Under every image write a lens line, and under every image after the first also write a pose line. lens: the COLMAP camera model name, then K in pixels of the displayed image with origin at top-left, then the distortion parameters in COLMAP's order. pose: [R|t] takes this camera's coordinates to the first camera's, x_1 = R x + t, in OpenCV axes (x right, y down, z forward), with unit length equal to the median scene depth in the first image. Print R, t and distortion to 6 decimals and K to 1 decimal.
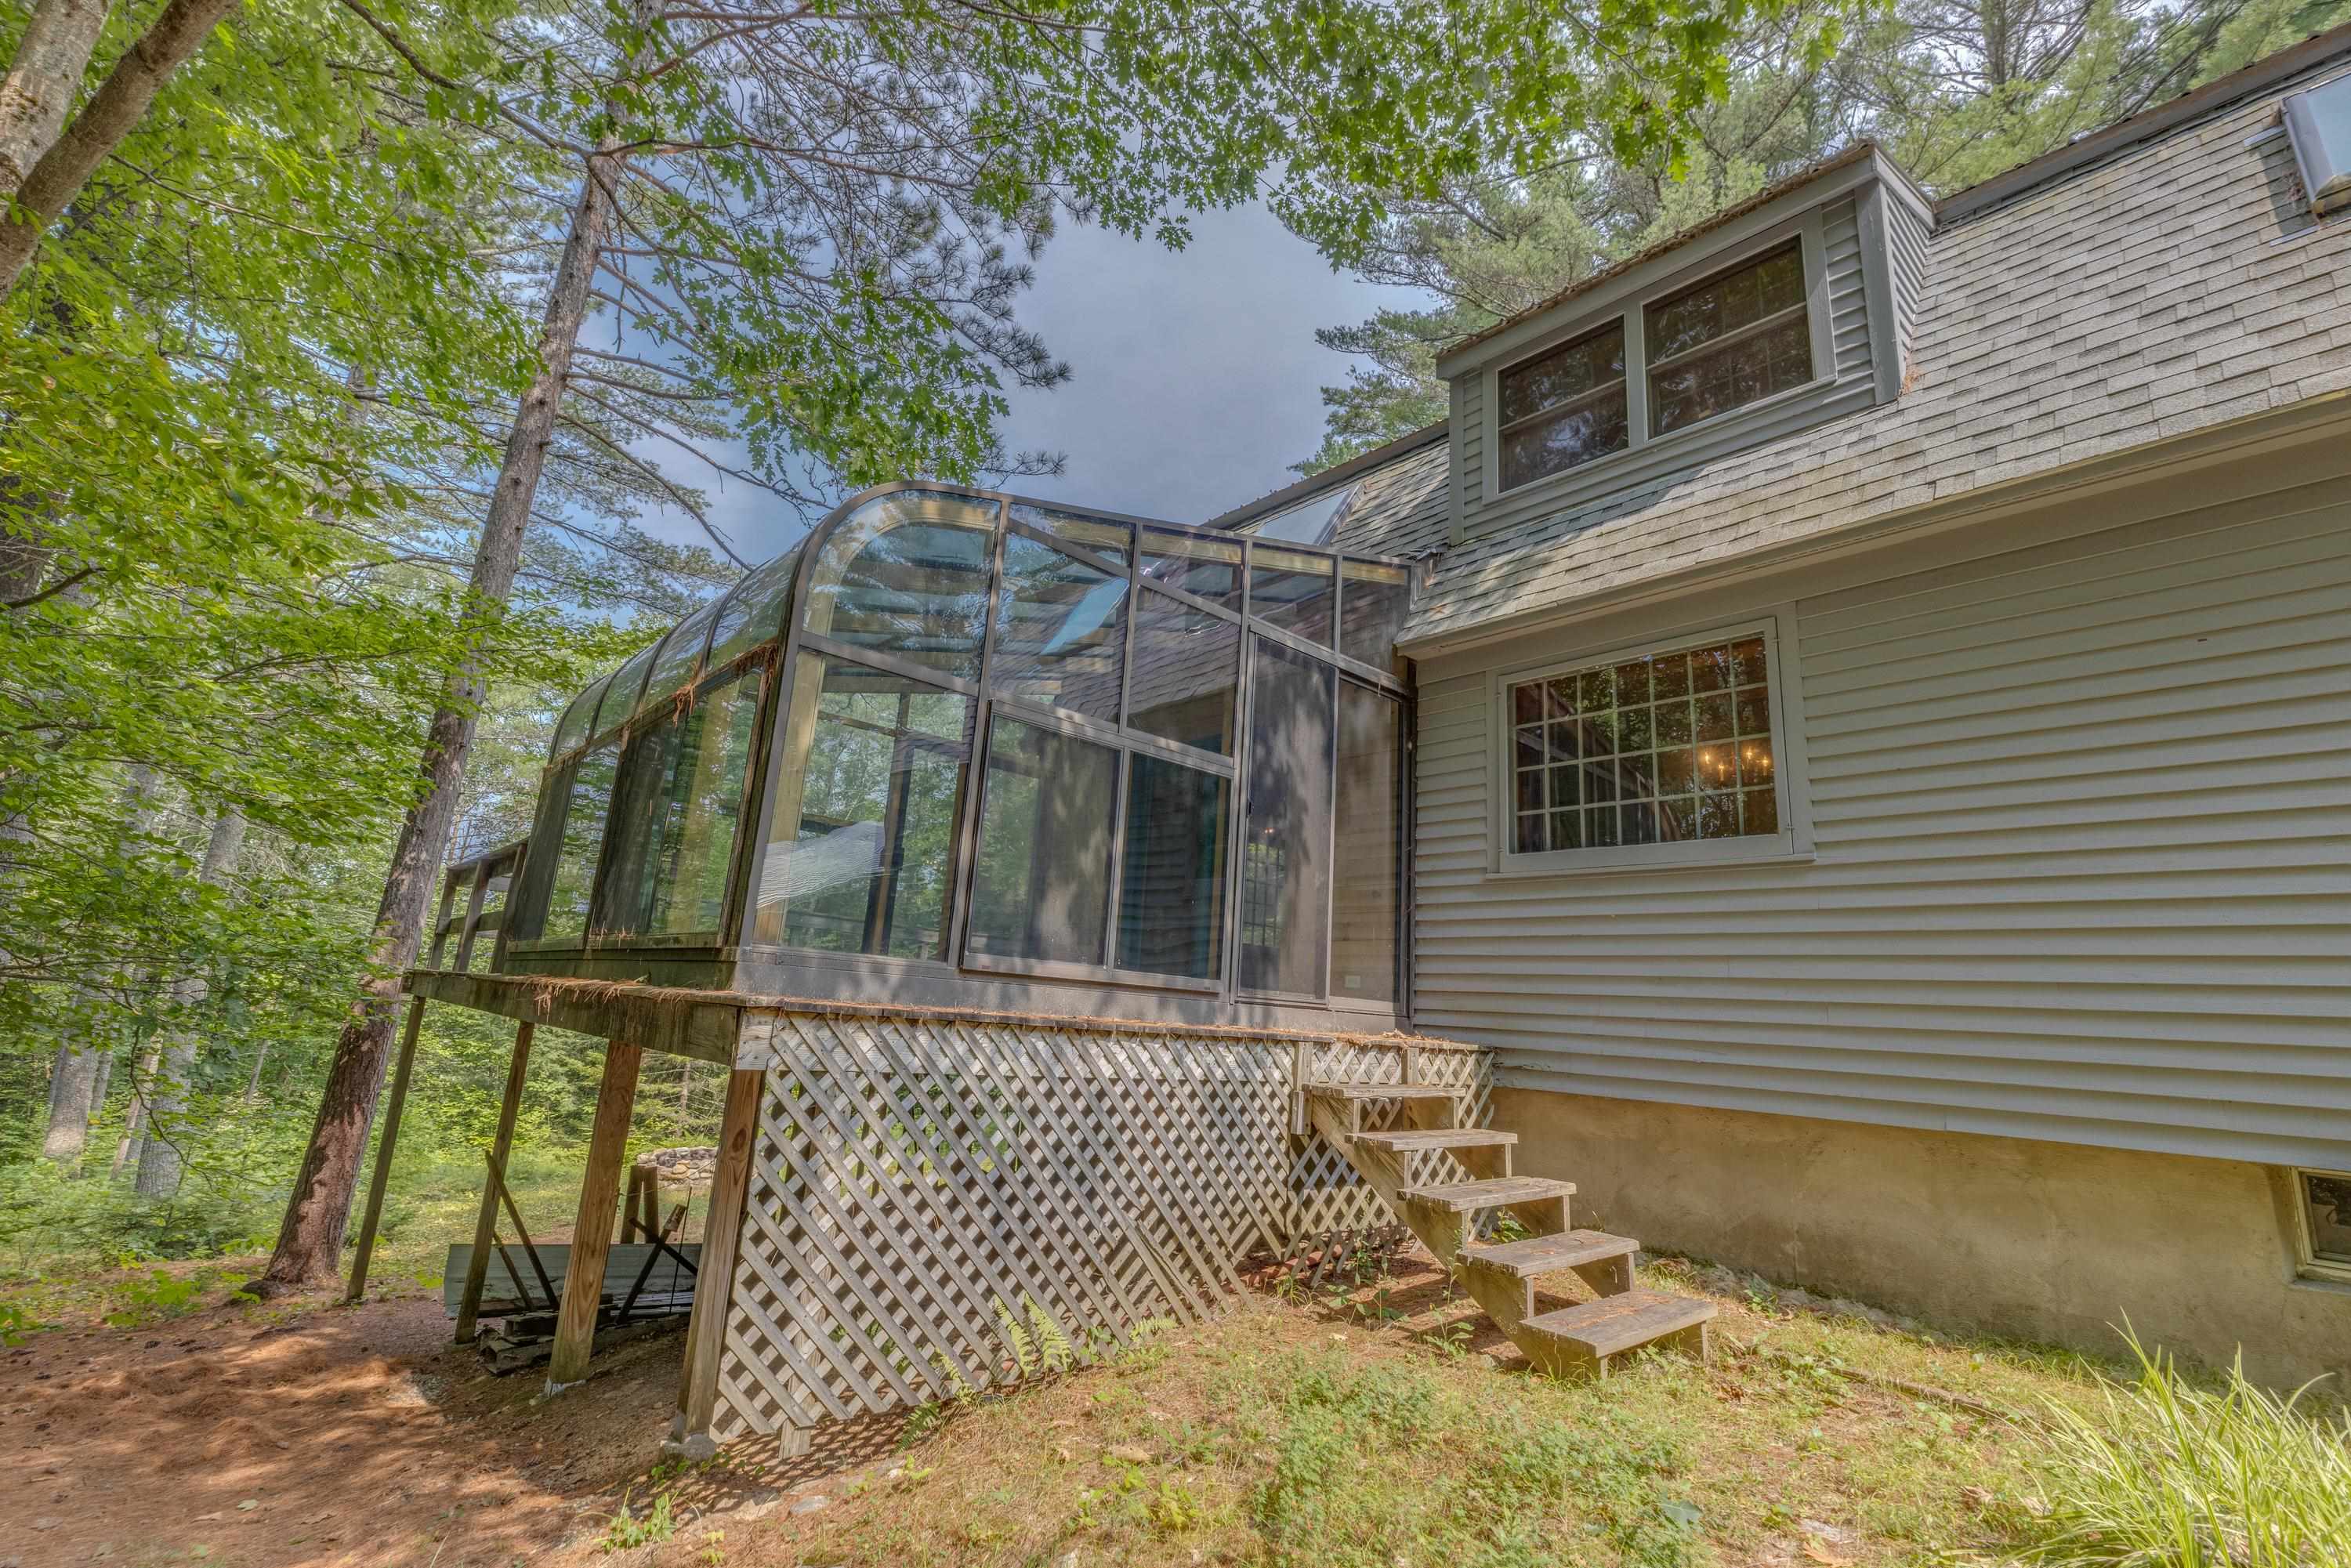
lens RADIAL K [[1058.6, 0, 1175.5], [0, 1058.6, 784.0], [0, 0, 1]] dist [0.009667, -0.000833]
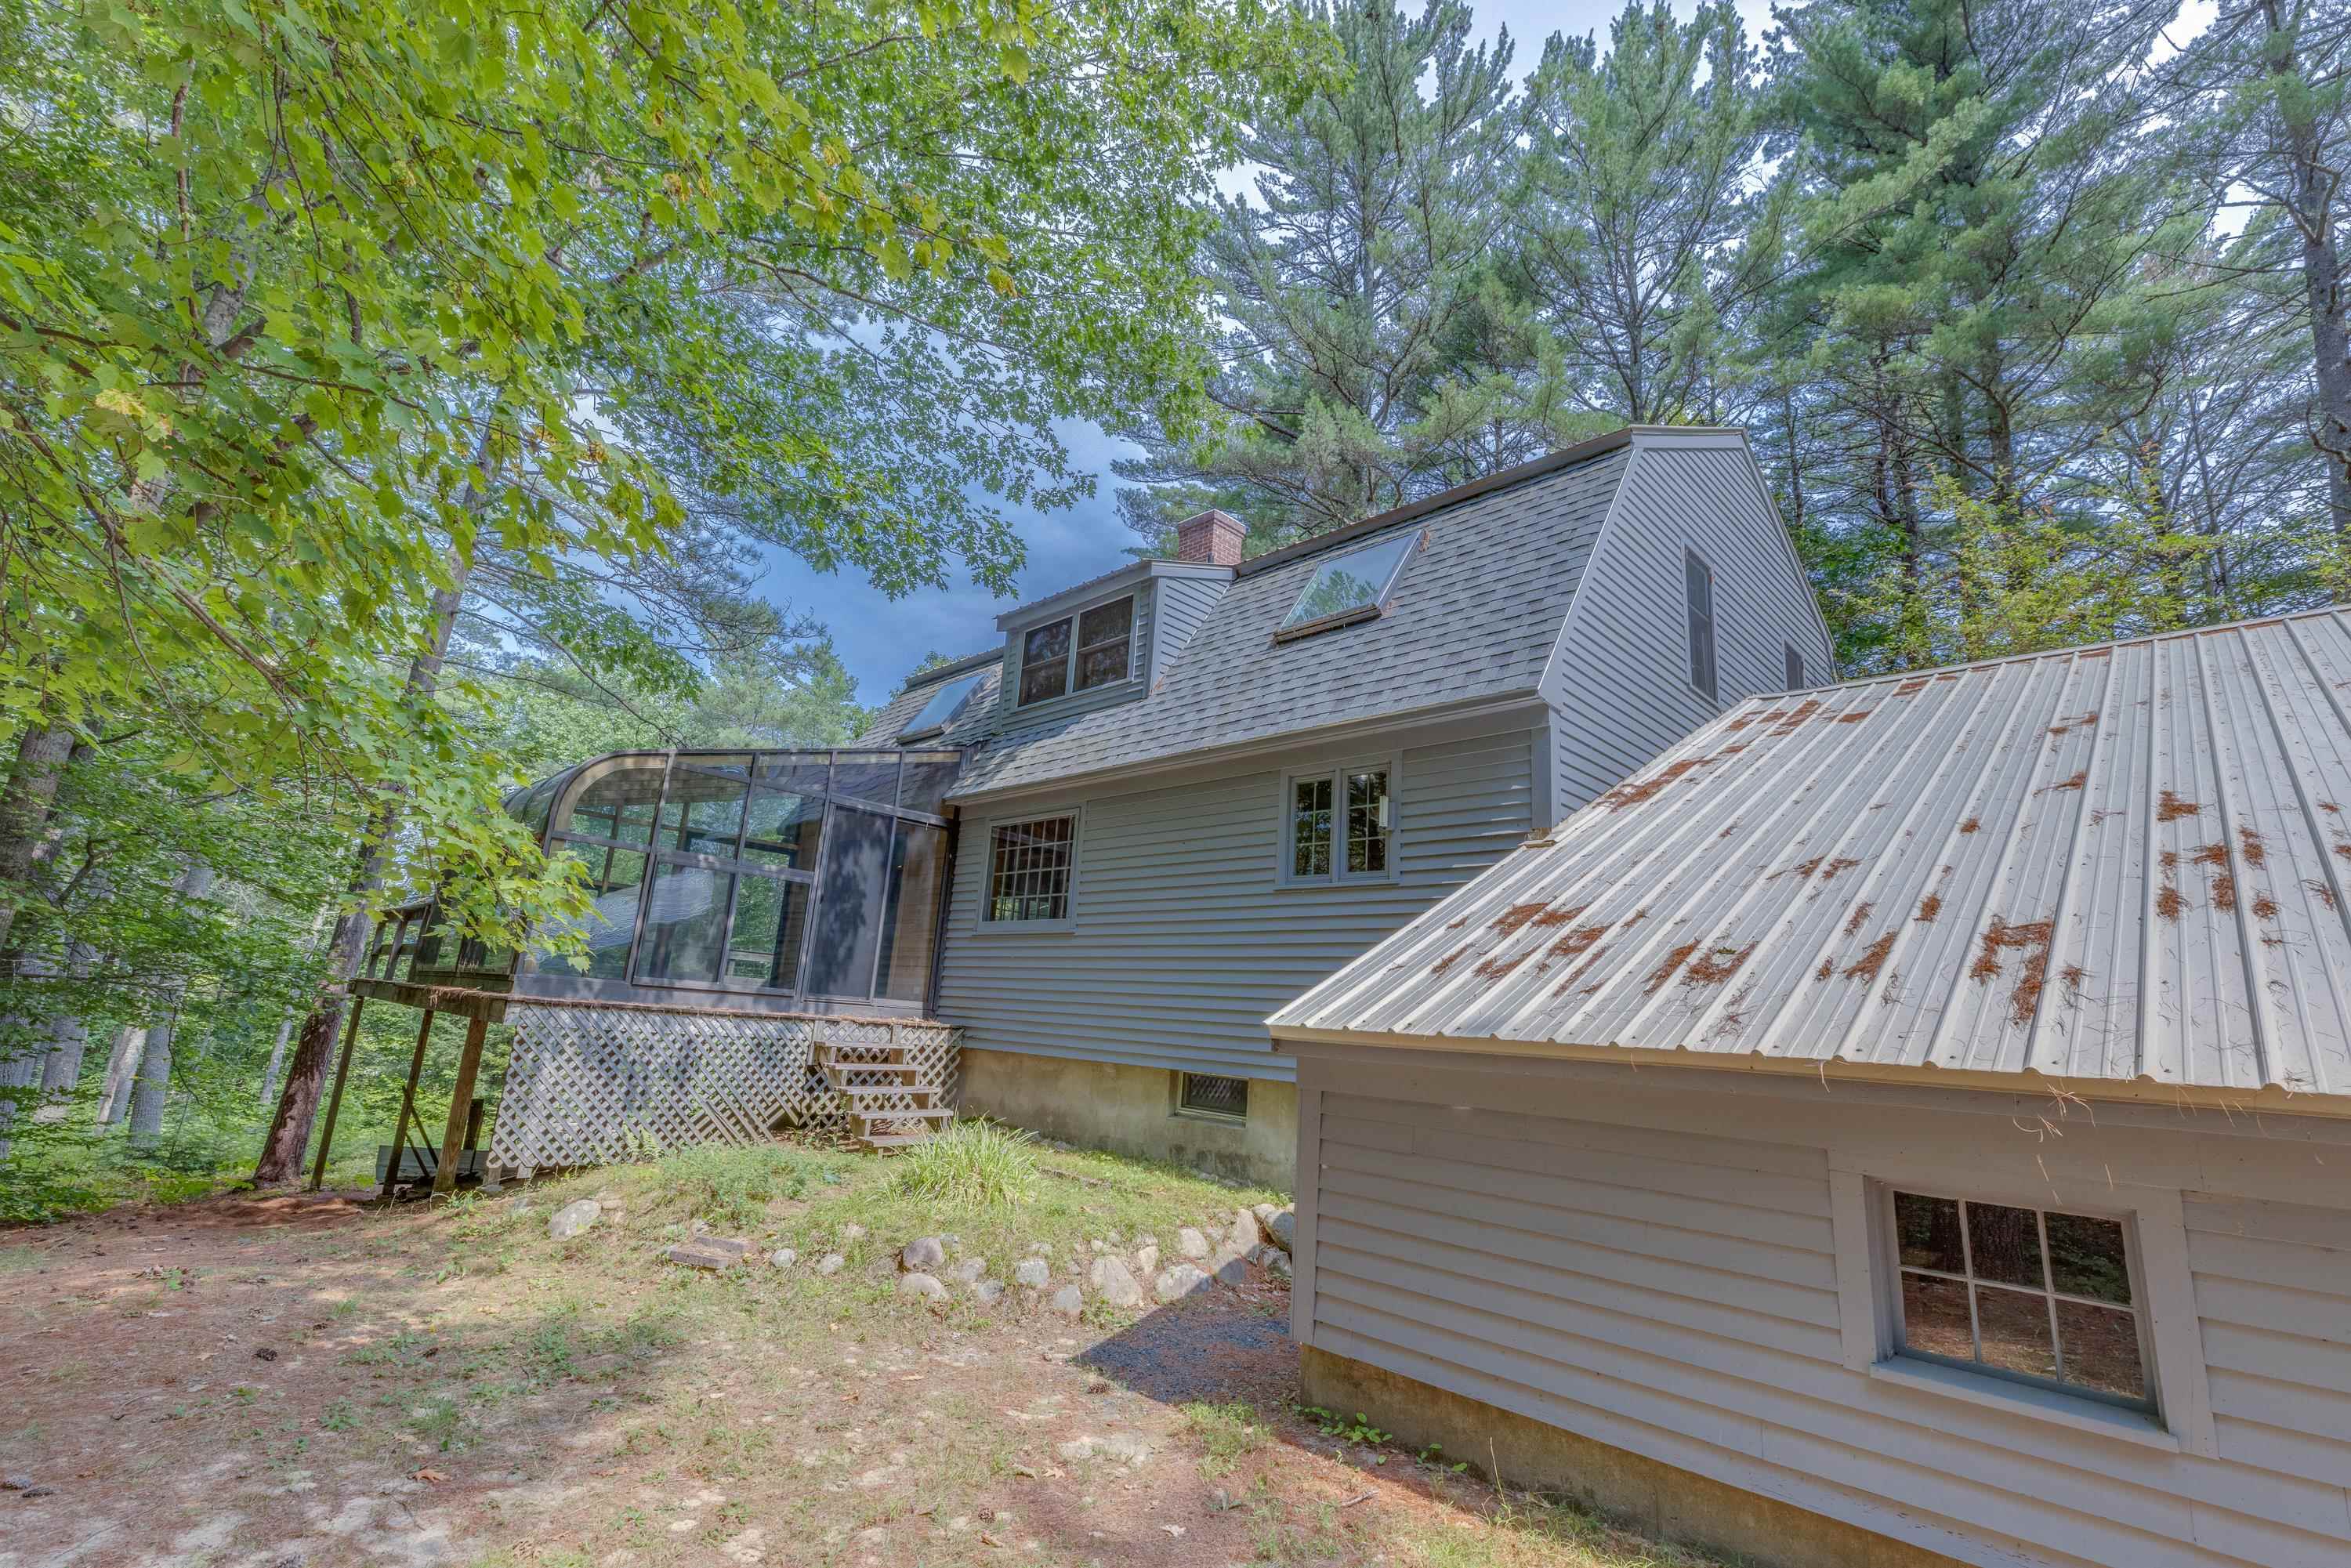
lens RADIAL K [[1058.6, 0, 1175.5], [0, 1058.6, 784.0], [0, 0, 1]] dist [0.009667, -0.000833]
pose [[0.998874, 0.015227, 0.044930, 0.608088], [-0.015009, 0.999874, -0.005181, -0.180843], [-0.045003, 0.004501, 0.998977, -0.917780]]
